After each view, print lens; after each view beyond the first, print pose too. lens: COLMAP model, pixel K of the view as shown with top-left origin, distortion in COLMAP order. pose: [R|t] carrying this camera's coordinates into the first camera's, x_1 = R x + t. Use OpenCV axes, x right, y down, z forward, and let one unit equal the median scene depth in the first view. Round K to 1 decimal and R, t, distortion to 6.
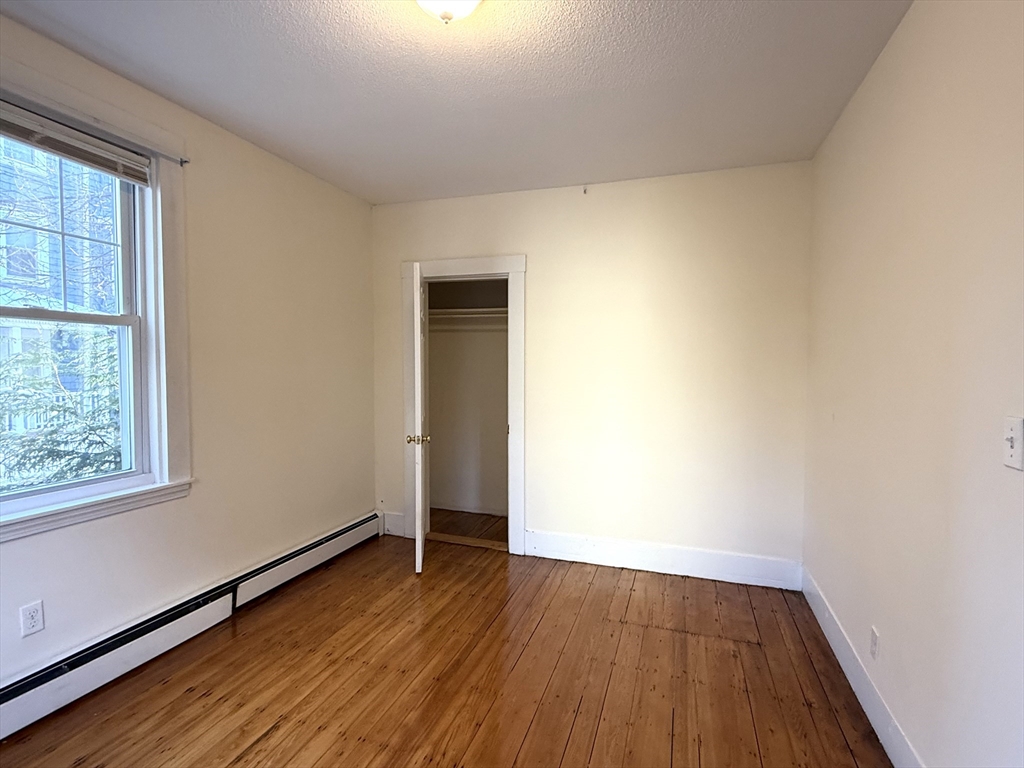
lens RADIAL K [[514.6, 0, 506.1], [0, 514.6, 386.0], [0, 0, 1]] dist [-0.006501, 0.002192]
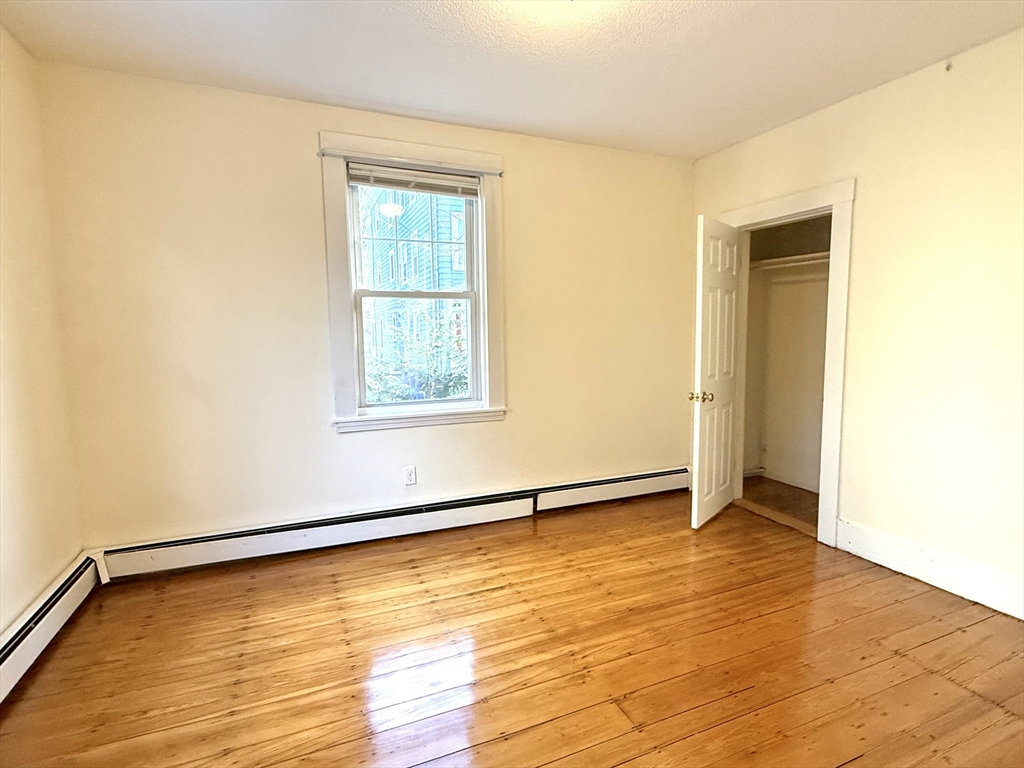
lens RADIAL K [[514.6, 0, 510.1], [0, 514.6, 386.0], [0, 0, 1]] dist [-0.006501, 0.002192]
pose [[0.668853, 0.066336, -0.740429, 0.405030], [-0.013867, 0.996951, 0.076792, 0.015333], [0.743265, -0.041095, 0.667734, 0.087939]]
